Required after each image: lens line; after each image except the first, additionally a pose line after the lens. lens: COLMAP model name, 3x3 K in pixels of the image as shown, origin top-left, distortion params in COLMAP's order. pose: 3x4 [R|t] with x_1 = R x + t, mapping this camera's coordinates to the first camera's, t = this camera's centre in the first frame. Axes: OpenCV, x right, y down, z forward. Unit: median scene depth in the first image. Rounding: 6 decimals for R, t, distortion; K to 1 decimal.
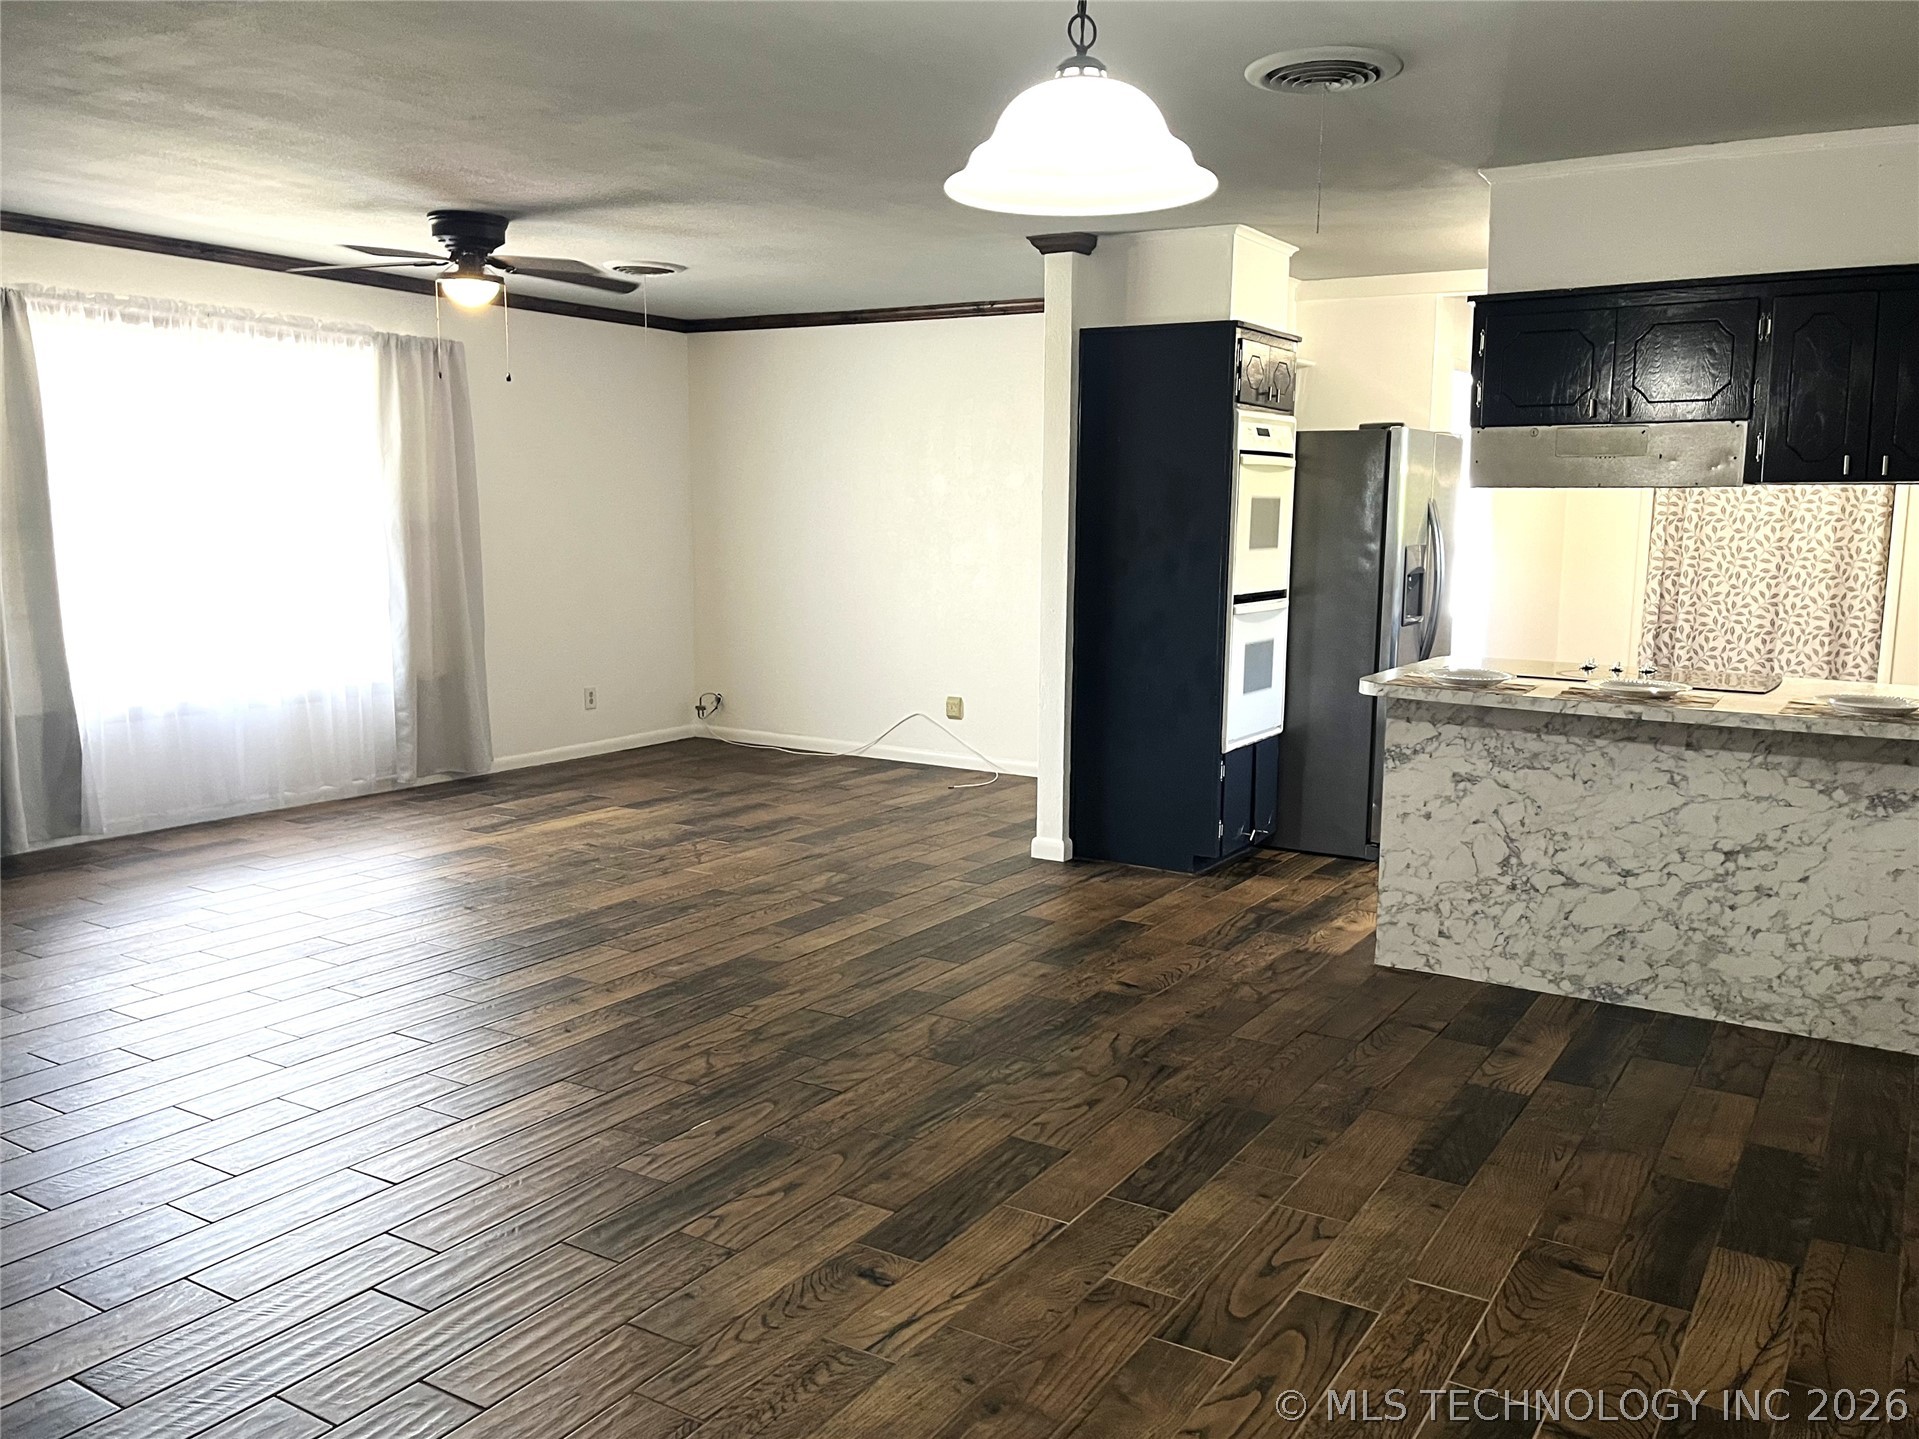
lens RADIAL K [[1549.6, 0, 959.5], [0, 1549.6, 719.5], [0, 0, 1]] dist [0.059613, -0.002304]
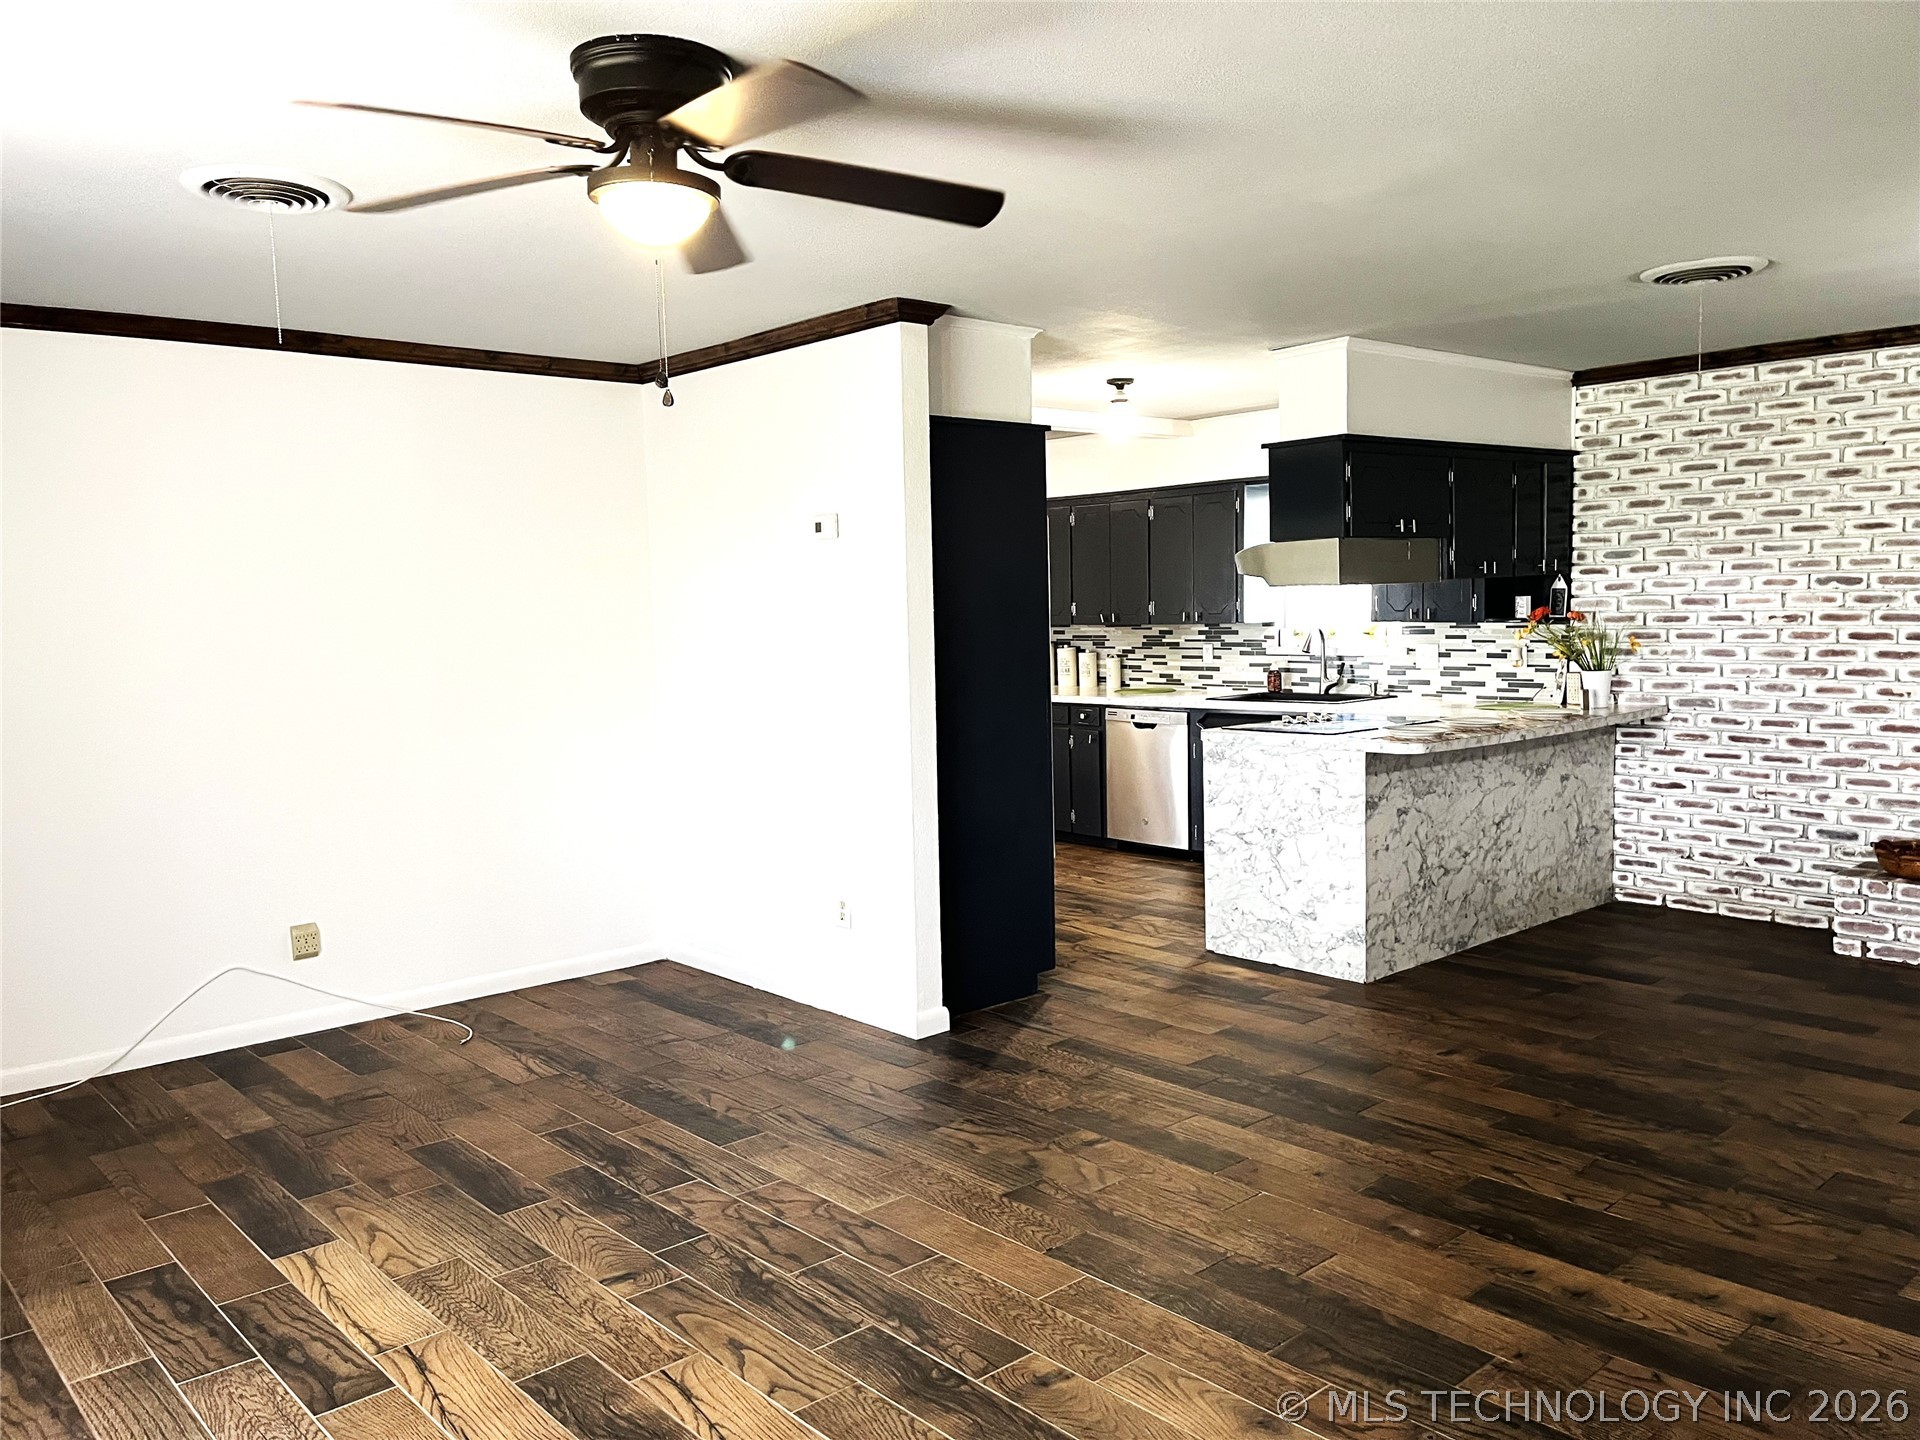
lens RADIAL K [[1473.9, 0, 960.0], [0, 1473.9, 720.0], [0, 0, 1]] dist [0.037665, -0.006225]
pose [[0.282234, -0.099467, 0.954175, -0.922384], [0.160806, 0.985443, 0.055162, -0.160790], [-0.945772, 0.137868, 0.294120, 0.983351]]
